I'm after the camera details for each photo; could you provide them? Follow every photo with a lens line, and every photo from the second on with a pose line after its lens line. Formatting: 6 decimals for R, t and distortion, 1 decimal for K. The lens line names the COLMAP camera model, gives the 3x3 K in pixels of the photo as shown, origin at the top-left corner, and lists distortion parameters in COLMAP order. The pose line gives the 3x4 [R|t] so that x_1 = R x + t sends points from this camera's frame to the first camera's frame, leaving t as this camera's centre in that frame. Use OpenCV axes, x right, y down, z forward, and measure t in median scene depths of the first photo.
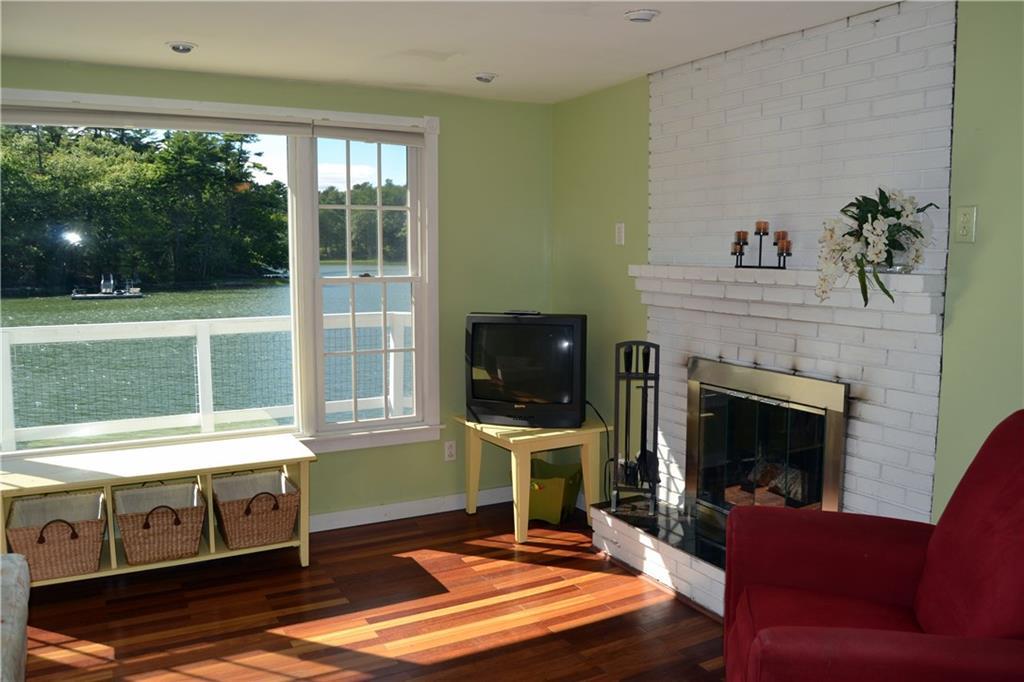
lens RADIAL K [[832.6, 0, 543.1], [0, 832.6, 341.2], [0, 0, 1]] dist [0.005489, 0.017606]
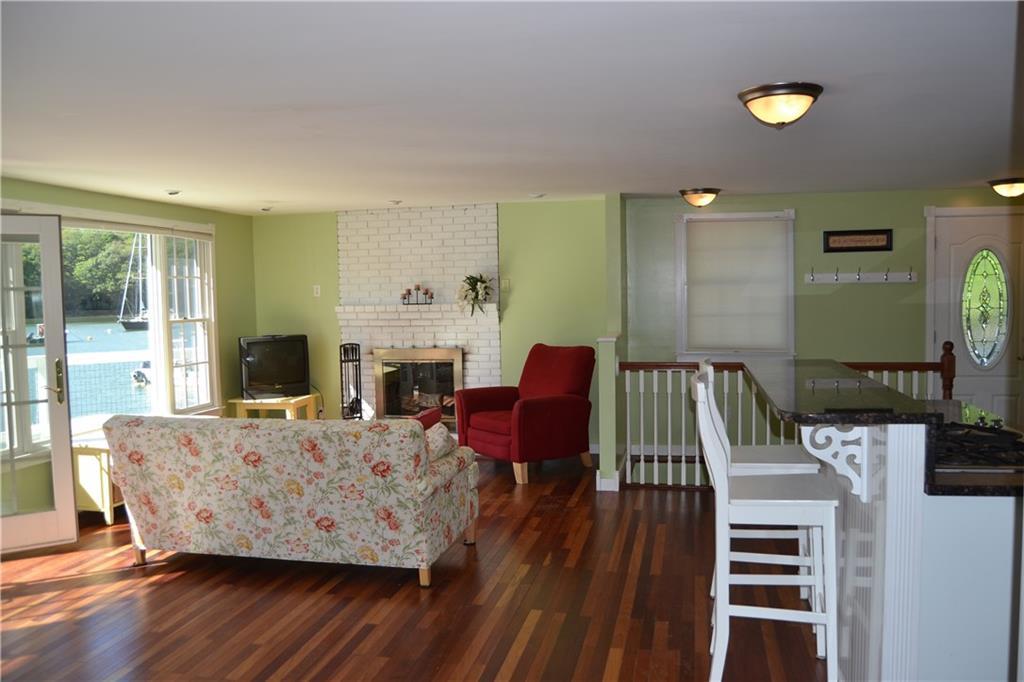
lens RADIAL K [[832.6, 0, 511.6], [0, 832.6, 343.9], [0, 0, 1]] dist [0.005489, 0.017606]
pose [[0.648438, -0.059564, 0.758934, -1.349356], [0.107860, 0.994066, -0.014138, 0.083897], [-0.753588, 0.091026, 0.651014, -0.708575]]
